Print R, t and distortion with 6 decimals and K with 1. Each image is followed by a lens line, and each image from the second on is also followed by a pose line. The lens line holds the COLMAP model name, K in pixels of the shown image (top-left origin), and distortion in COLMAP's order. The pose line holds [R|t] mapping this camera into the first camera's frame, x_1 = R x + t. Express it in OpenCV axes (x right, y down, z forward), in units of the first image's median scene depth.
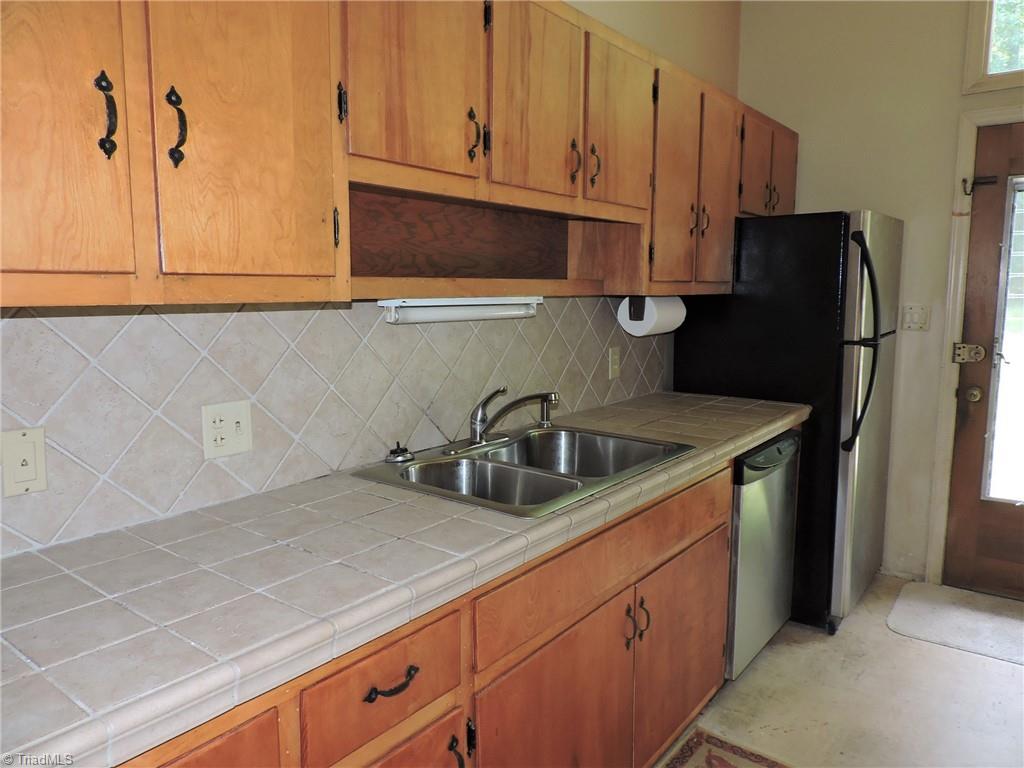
lens RADIAL K [[727.0, 0, 512.3], [0, 727.0, 384.2], [0, 0, 1]] dist [-0.021163, 0.008268]
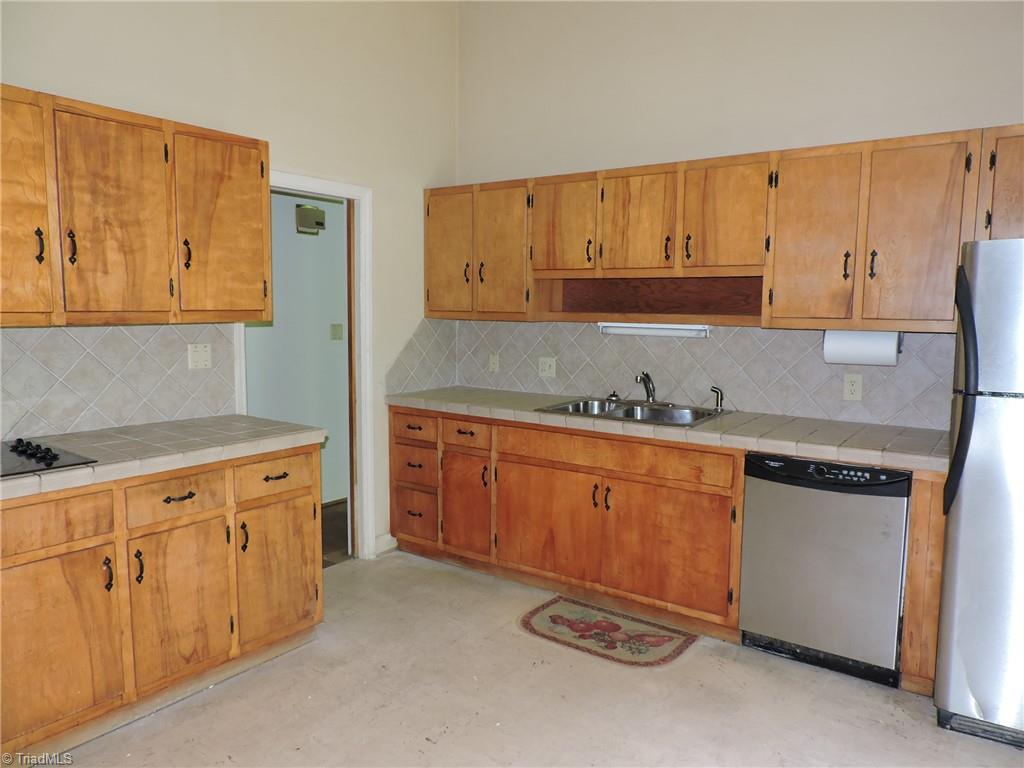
lens RADIAL K [[727.0, 0, 514.0], [0, 727.0, 384.3], [0, 0, 1]] dist [-0.021163, 0.008268]
pose [[0.016313, 0.106279, -0.994203, 2.146190], [-0.142491, 0.984433, 0.102897, -0.127853], [0.989662, 0.139986, 0.031202, 0.727539]]
